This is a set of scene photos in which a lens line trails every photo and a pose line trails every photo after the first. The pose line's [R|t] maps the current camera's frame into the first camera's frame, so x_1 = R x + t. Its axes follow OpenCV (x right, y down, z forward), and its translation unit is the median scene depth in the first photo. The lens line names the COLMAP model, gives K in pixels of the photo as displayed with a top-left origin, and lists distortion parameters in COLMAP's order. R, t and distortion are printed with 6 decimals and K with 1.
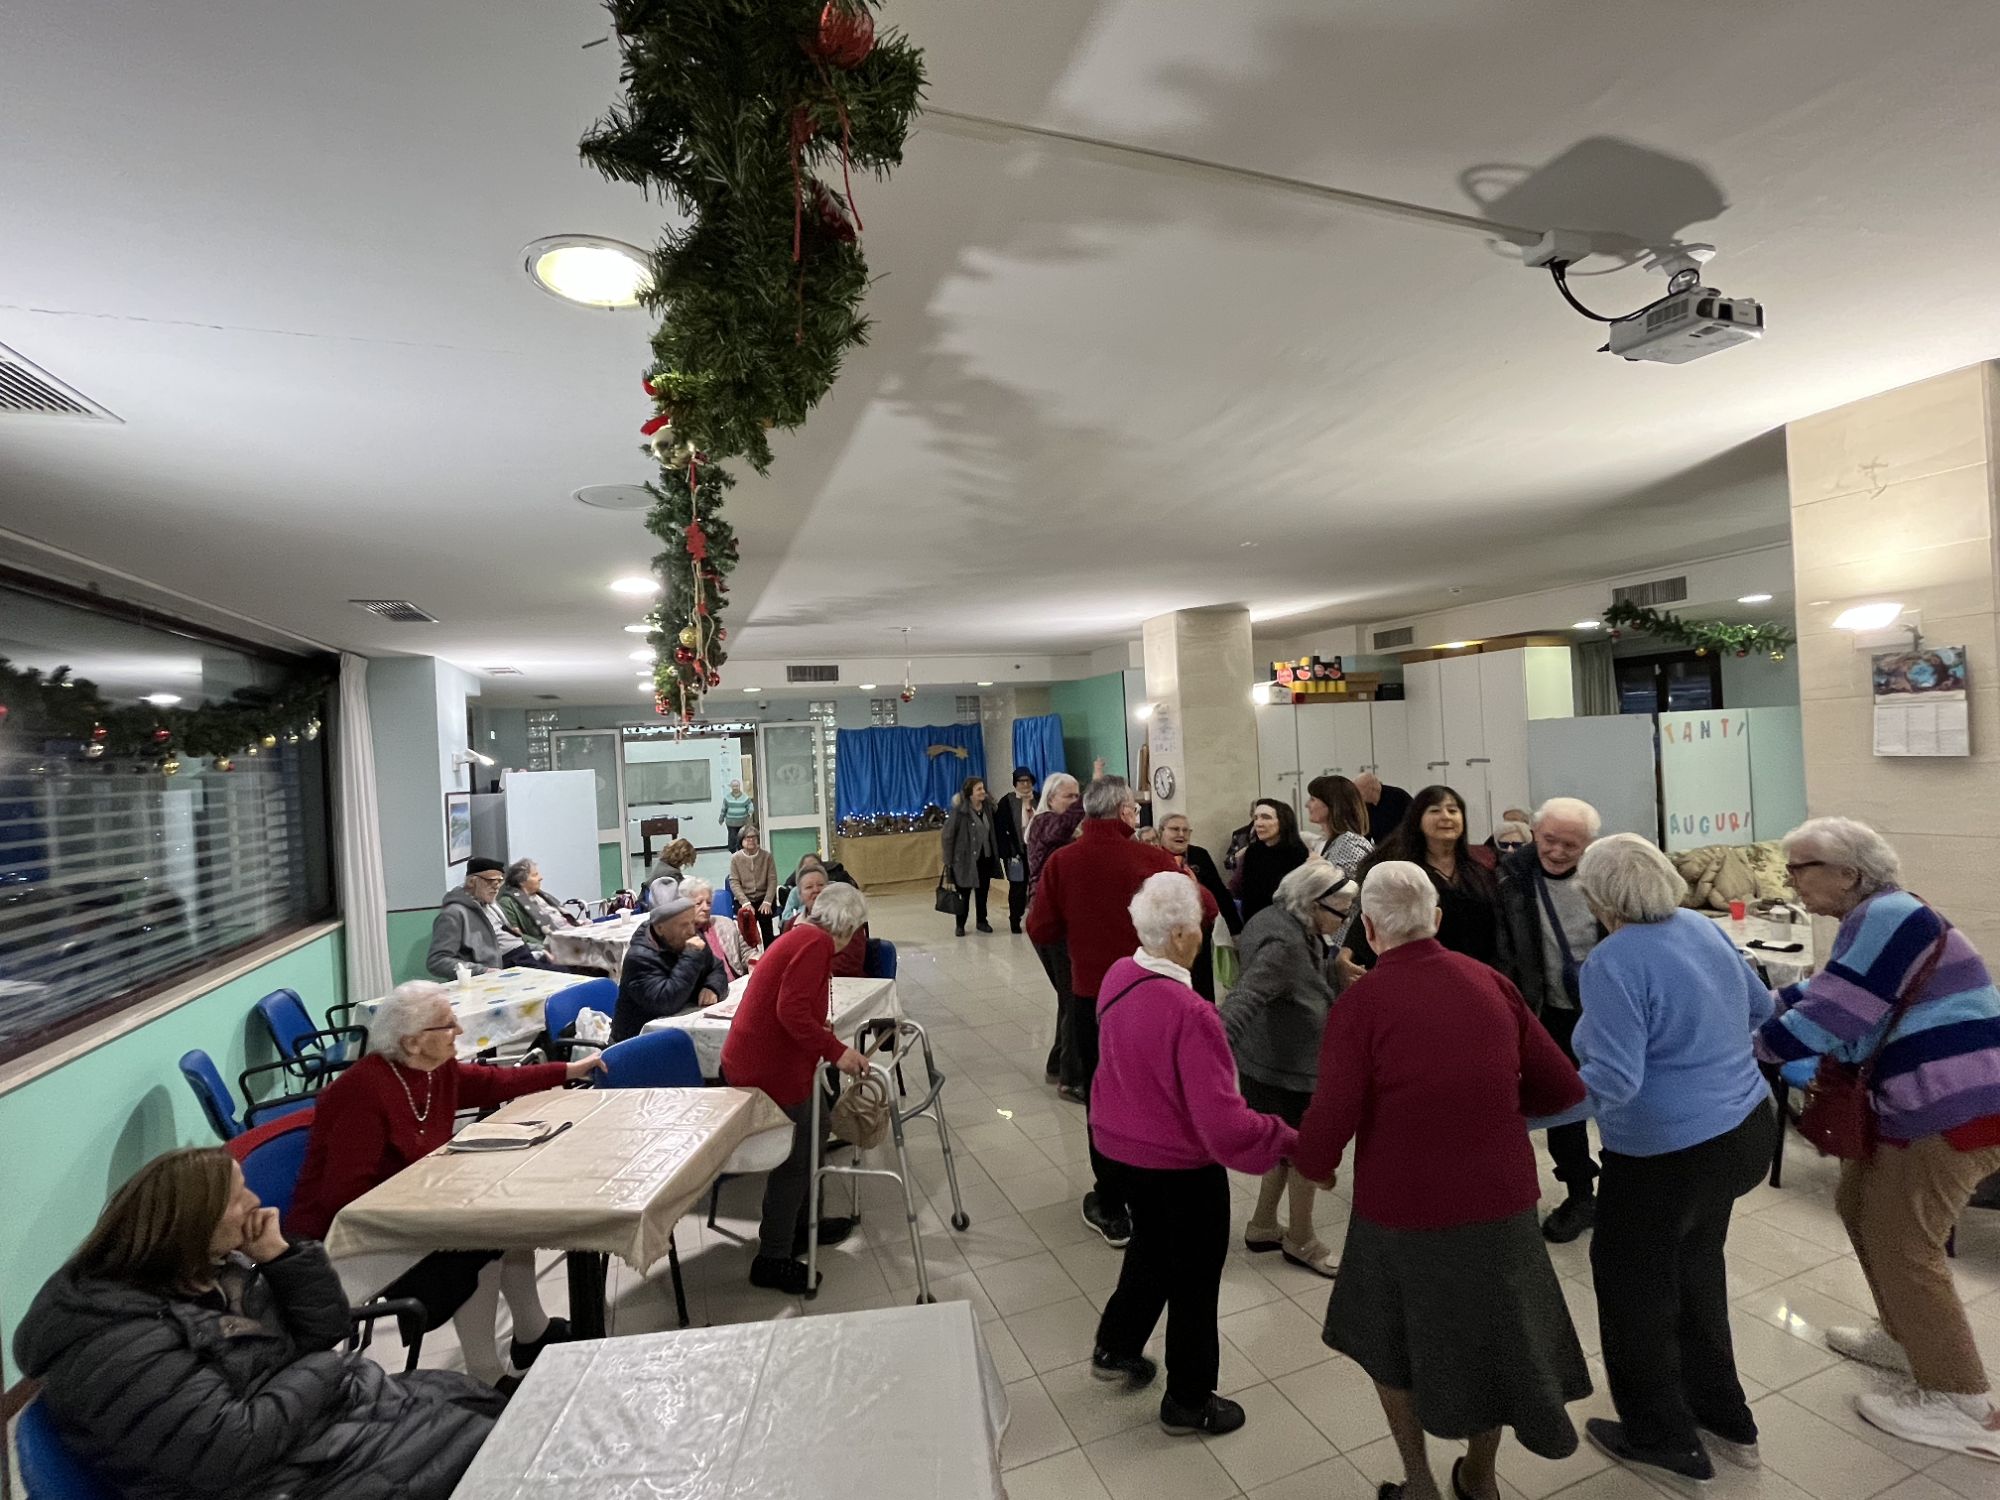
lens RADIAL K [[902.5, 0, 996.8], [0, 902.5, 754.7], [0, 0, 1]] dist [-0.001258, -0.000131]
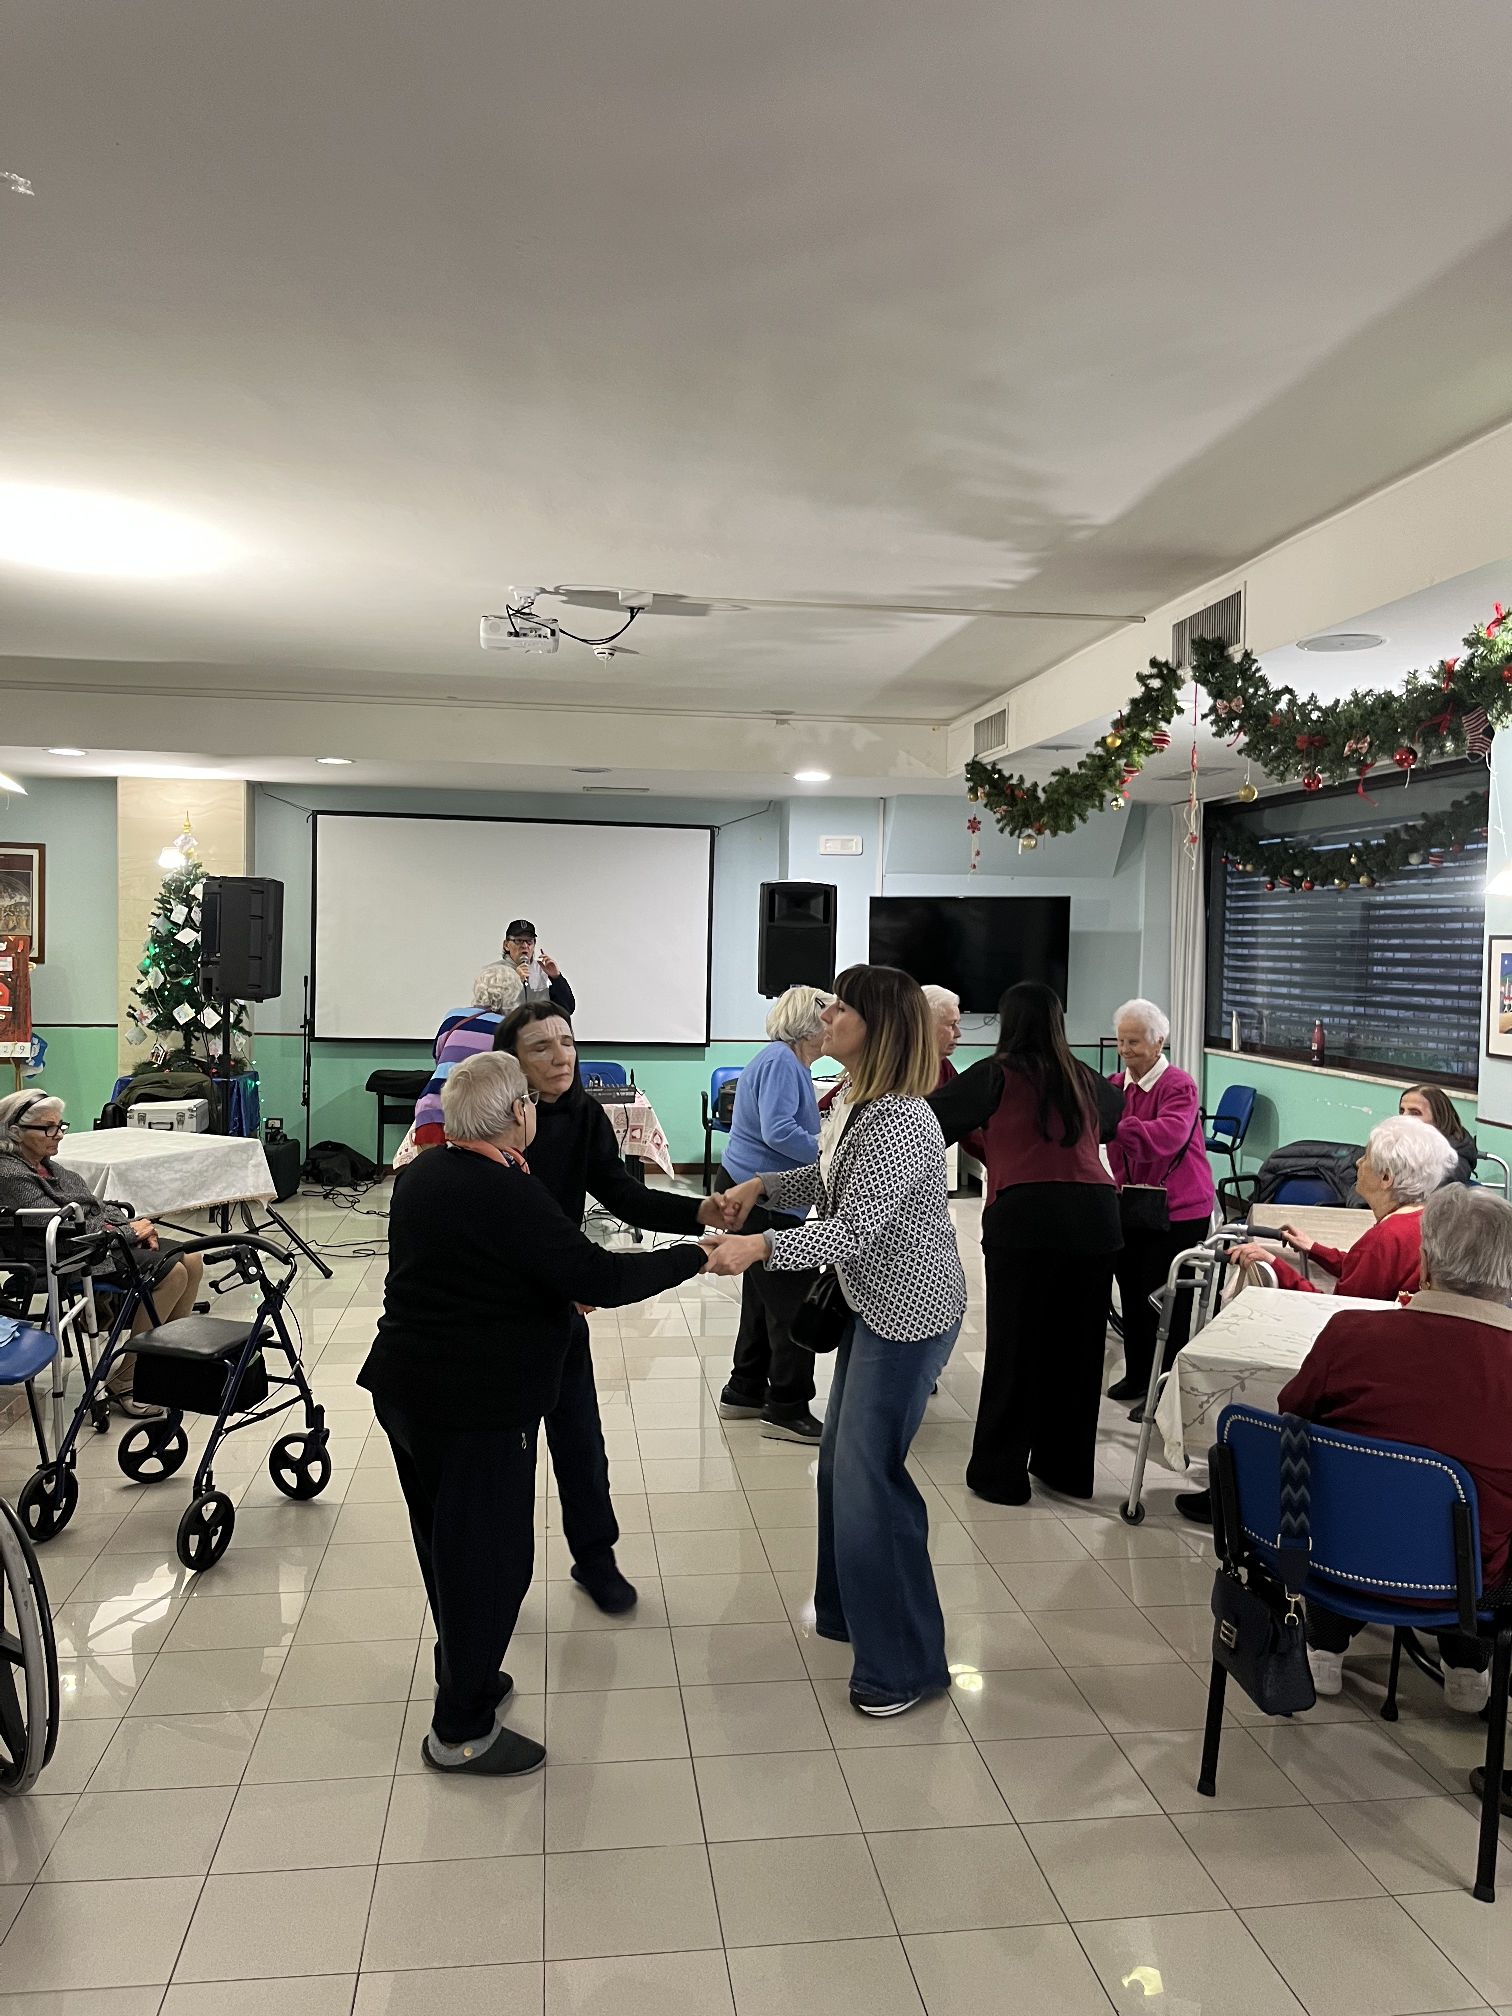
lens RADIAL K [[1519.1, 0, 754.6], [0, 1519.1, 1011.8], [0, 0, 1]] dist [0.037136, -0.029684]
pose [[-0.976350, 0.026251, 0.214594, -0.037963], [0.037004, 0.998244, 0.046247, 0.012301], [-0.213004, 0.053094, -0.975608, 0.950889]]
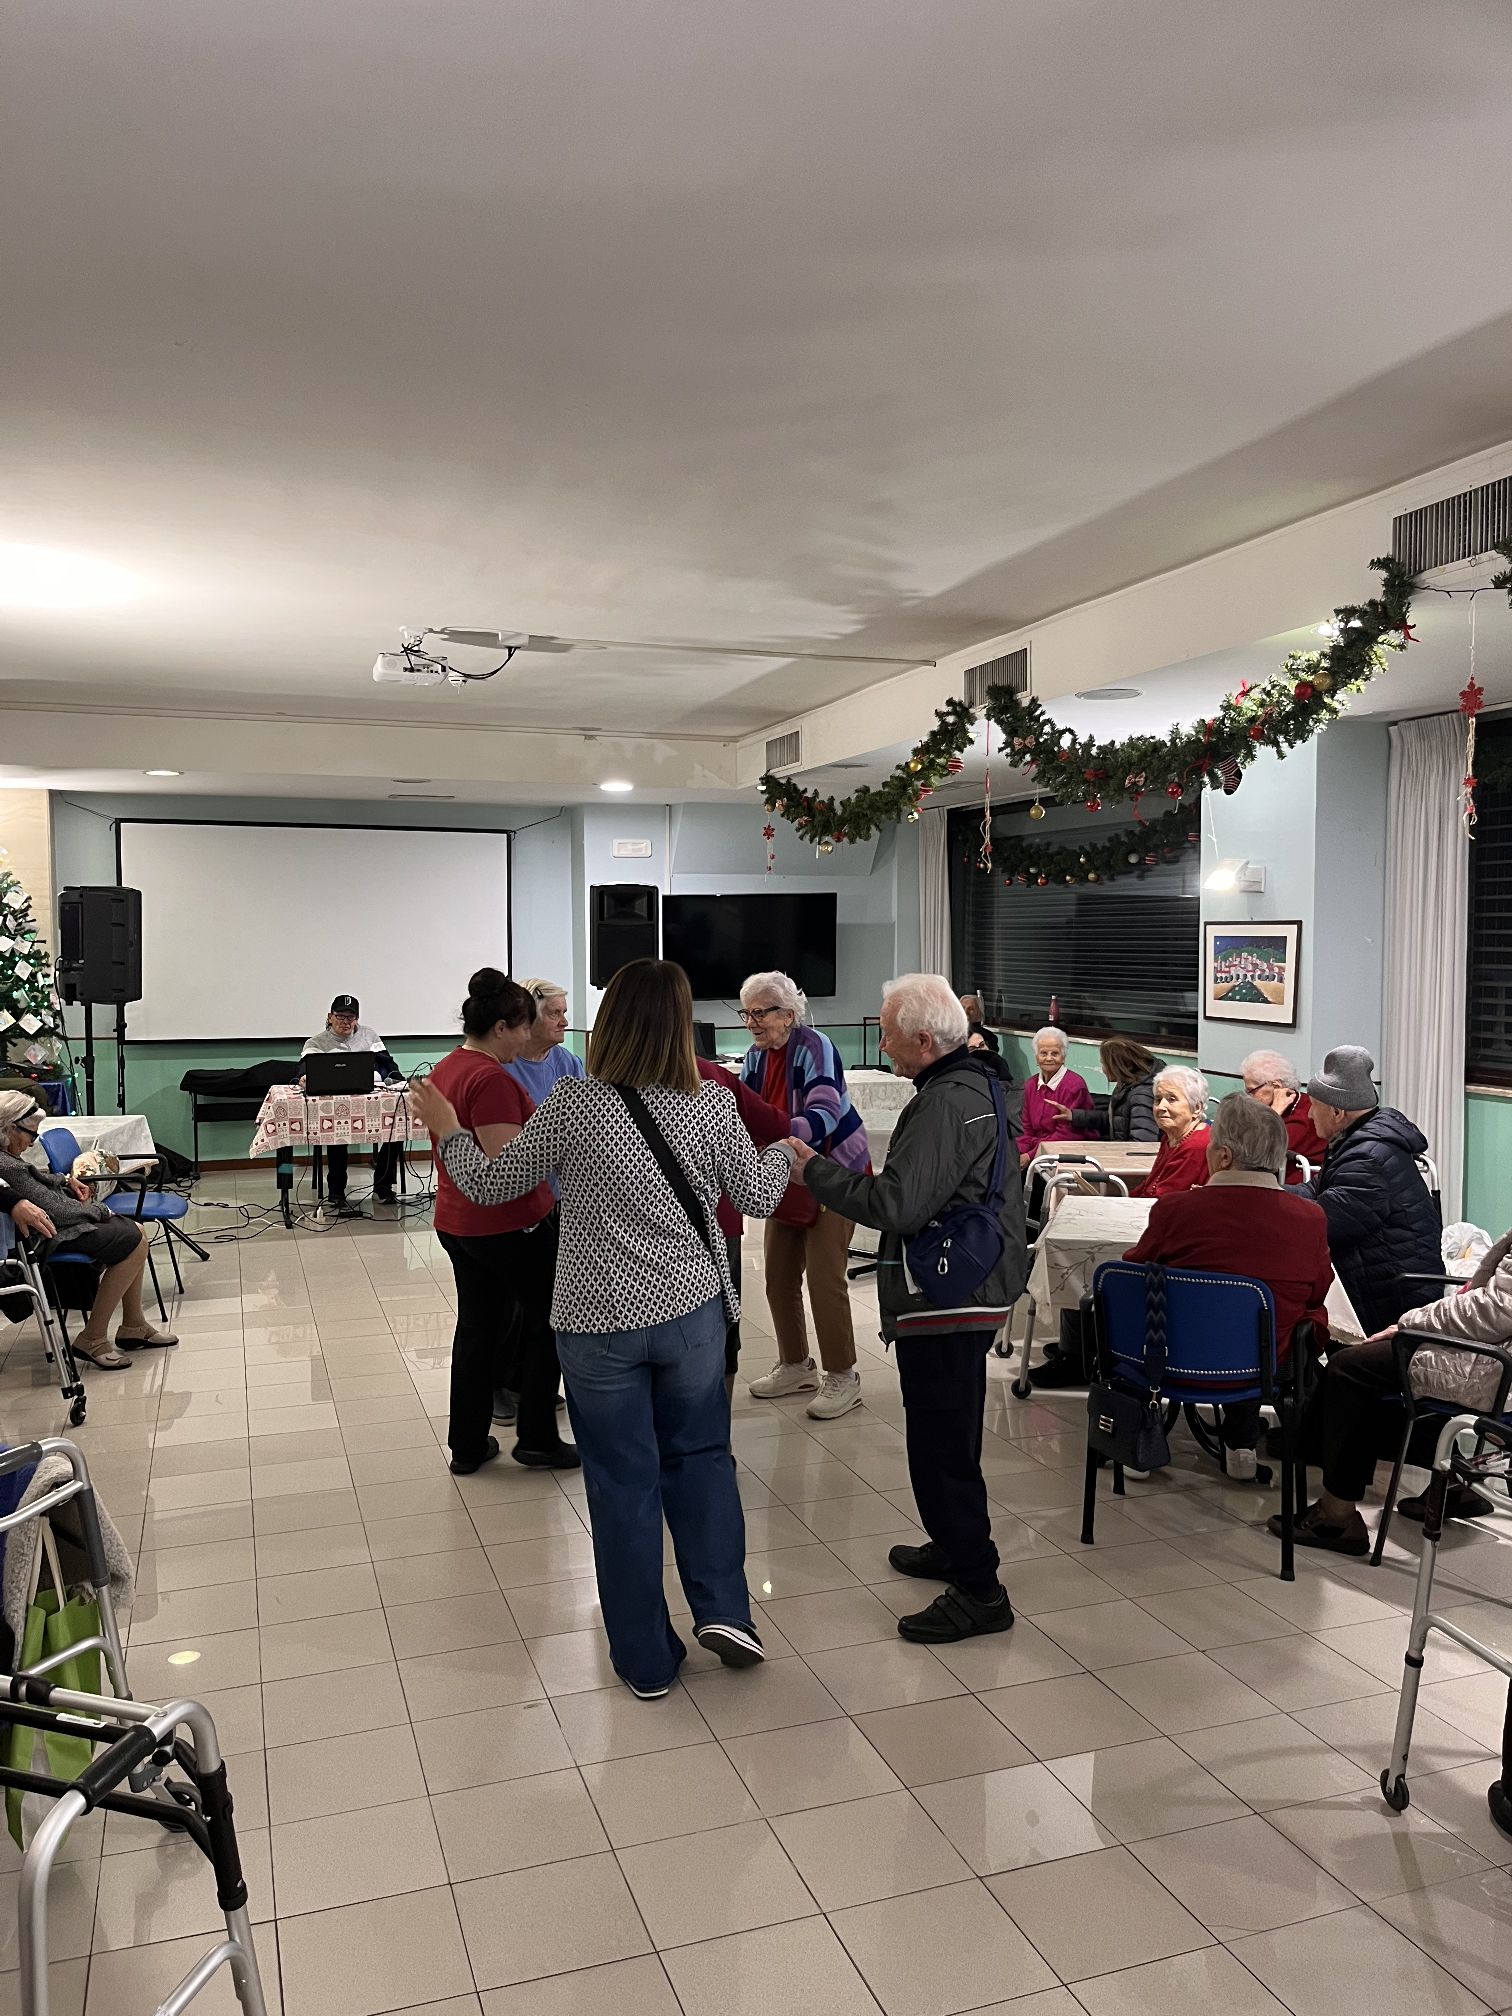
lens RADIAL K [[1519.1, 0, 744.6], [0, 1519.1, 1032.6], [0, 0, 1]] dist [0.037136, -0.029684]
pose [[-0.998306, 0.054260, 0.020982, 0.034687], [0.055656, 0.995779, 0.072988, 0.006640], [-0.016934, 0.074032, -0.997112, 1.078723]]
